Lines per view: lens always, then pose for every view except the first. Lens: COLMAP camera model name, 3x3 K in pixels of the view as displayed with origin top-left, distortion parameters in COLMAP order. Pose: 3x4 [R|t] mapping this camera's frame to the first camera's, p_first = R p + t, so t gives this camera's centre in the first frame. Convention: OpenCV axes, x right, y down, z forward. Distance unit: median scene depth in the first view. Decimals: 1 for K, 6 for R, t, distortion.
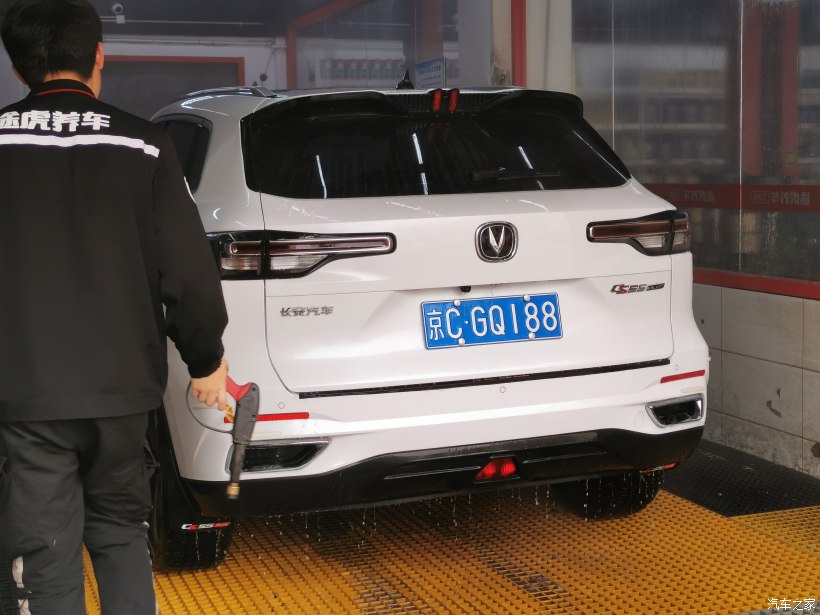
lens RADIAL K [[1257.8, 0, 481.9], [0, 1257.8, 308.9], [0, 0, 1]] dist [0.015337, 0.074779]
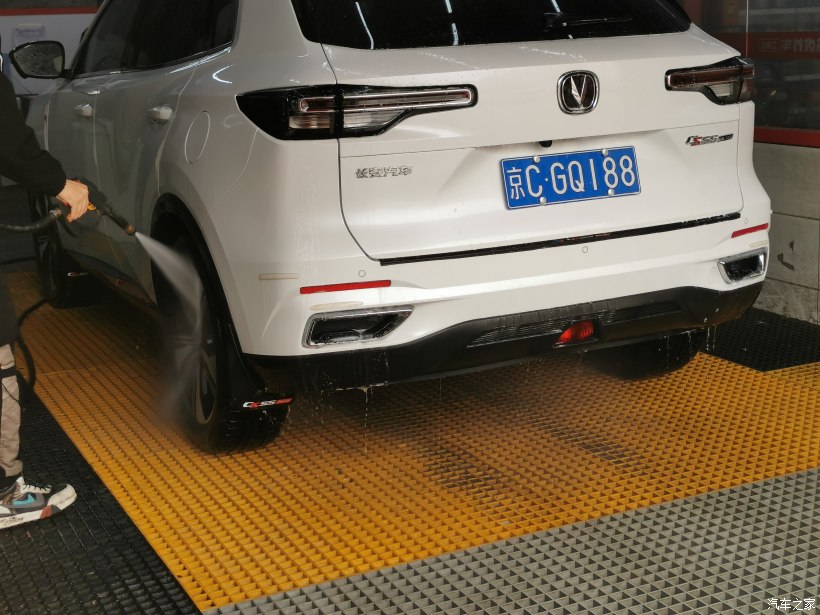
lens RADIAL K [[1257.8, 0, 481.9], [0, 1257.8, 308.9], [0, 0, 1]] dist [0.015337, 0.074779]
pose [[0.995464, -0.036422, 0.087888, -0.144499], [0.026804, 0.993764, 0.108230, 0.003529], [-0.091282, -0.105383, 0.990233, 0.055940]]
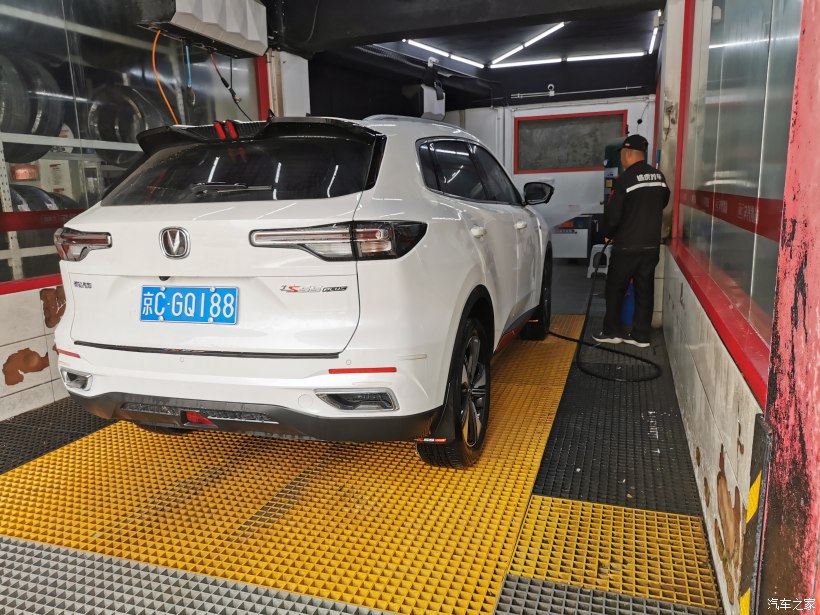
lens RADIAL K [[631.5, 0, 434.0], [0, 631.5, 305.6], [0, 0, 1]] dist [0.093661, -0.087457]
pose [[0.756717, 0.113993, -0.643727, 0.607558], [-0.059854, 0.992625, 0.105417, -0.072122], [0.650996, -0.041241, 0.757960, 0.665133]]
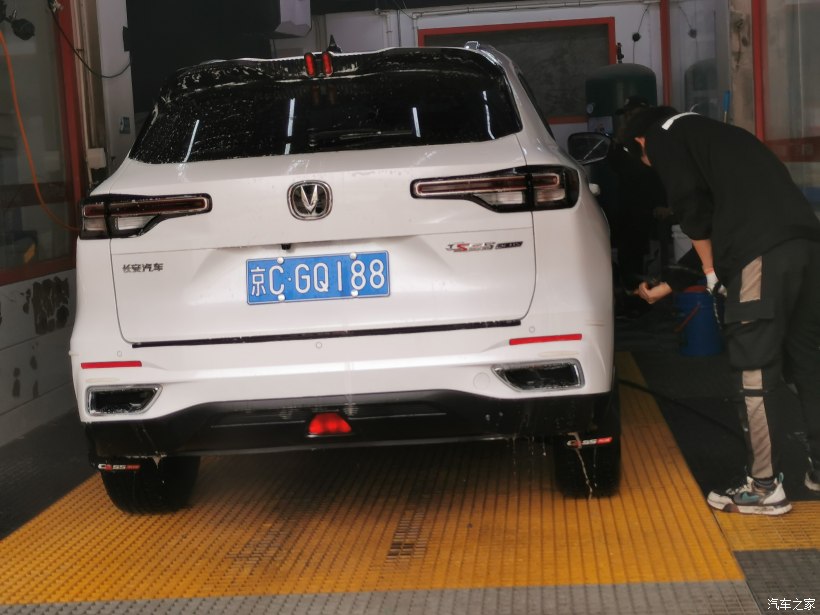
lens RADIAL K [[1467.8, 0, 483.2], [0, 1467.8, 309.3], [0, 0, 1]] dist [0.094168, 0.038033]
pose [[0.902719, 0.008496, -0.430146, 0.639790], [-0.007426, 0.999964, 0.004166, 0.028618], [0.430166, -0.000566, 0.902750, -0.023357]]
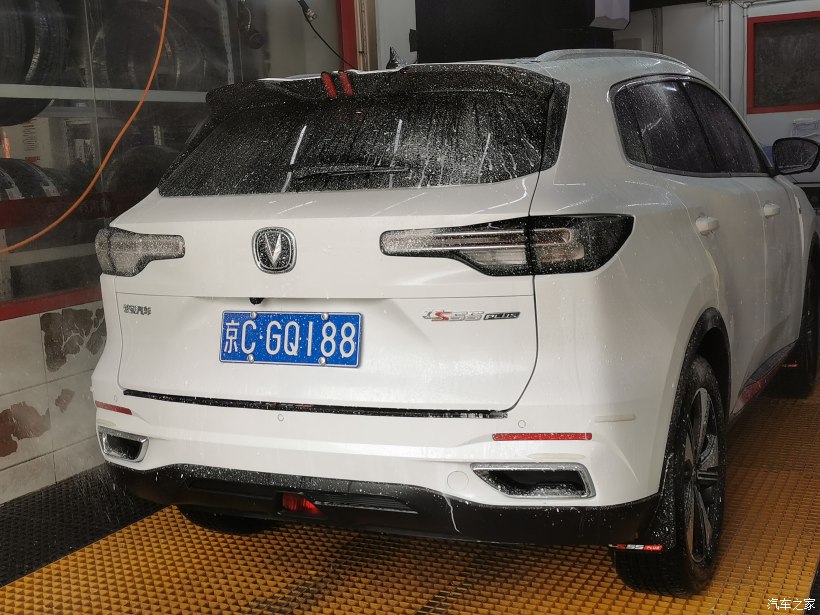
lens RADIAL K [[1113.0, 0, 473.9], [0, 1113.0, 304.6], [0, 0, 1]] dist [0.072940, 0.006373]
pose [[0.682441, 0.094090, -0.724860, 0.657809], [-0.050531, 0.995381, 0.081630, -0.084206], [0.729192, -0.019080, 0.684043, 0.552864]]
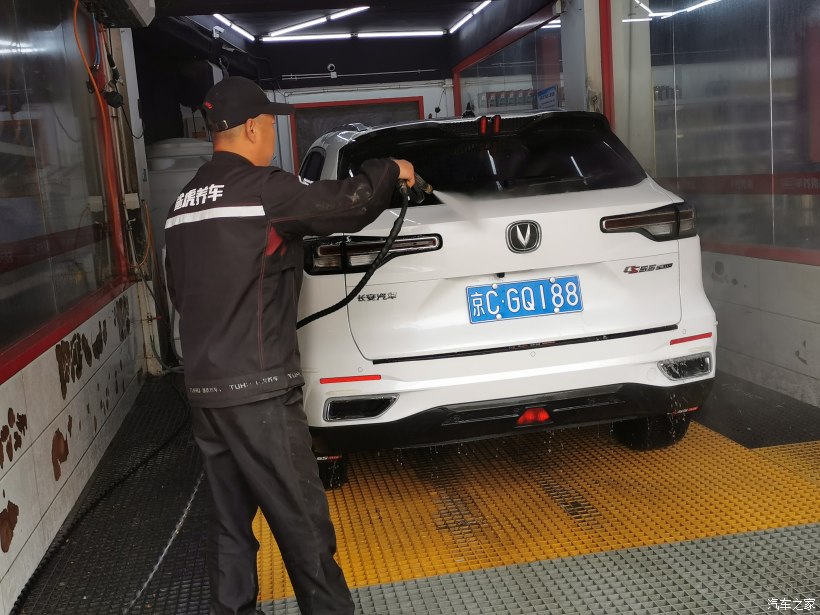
lens RADIAL K [[931.6, 0, 435.8], [0, 931.6, 306.7], [0, 0, 1]] dist [0.045313, -0.063351]
pose [[0.978681, -0.028003, -0.203470, 0.110176], [0.034782, 0.998950, 0.029815, -0.013933], [0.202422, -0.036257, 0.978627, 0.066131]]
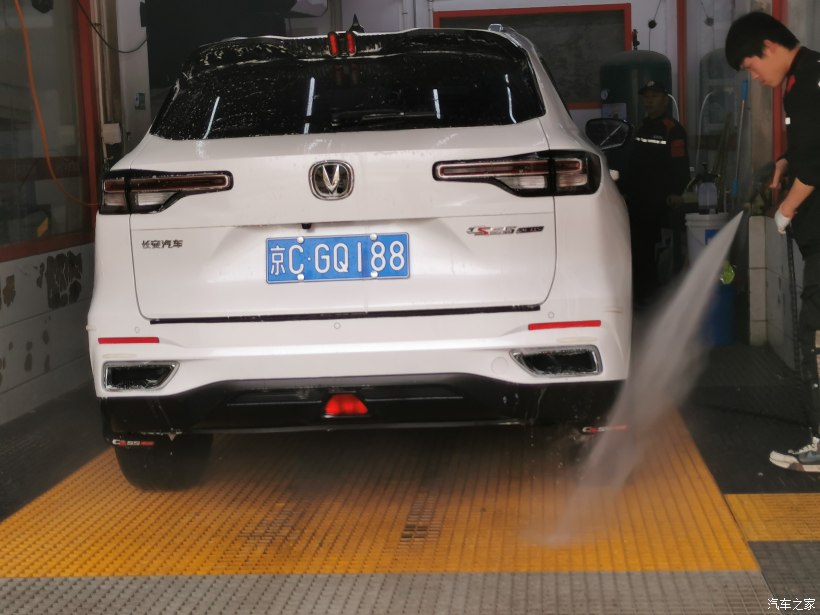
lens RADIAL K [[1467.8, 0, 483.2], [0, 1467.8, 309.3], [0, 0, 1]] dist [0.094168, 0.038033]
pose [[0.901196, 0.033345, -0.432127, 0.626587], [-0.029980, 0.999444, 0.014598, 0.029497], [0.432374, -0.000201, 0.901695, -0.025123]]
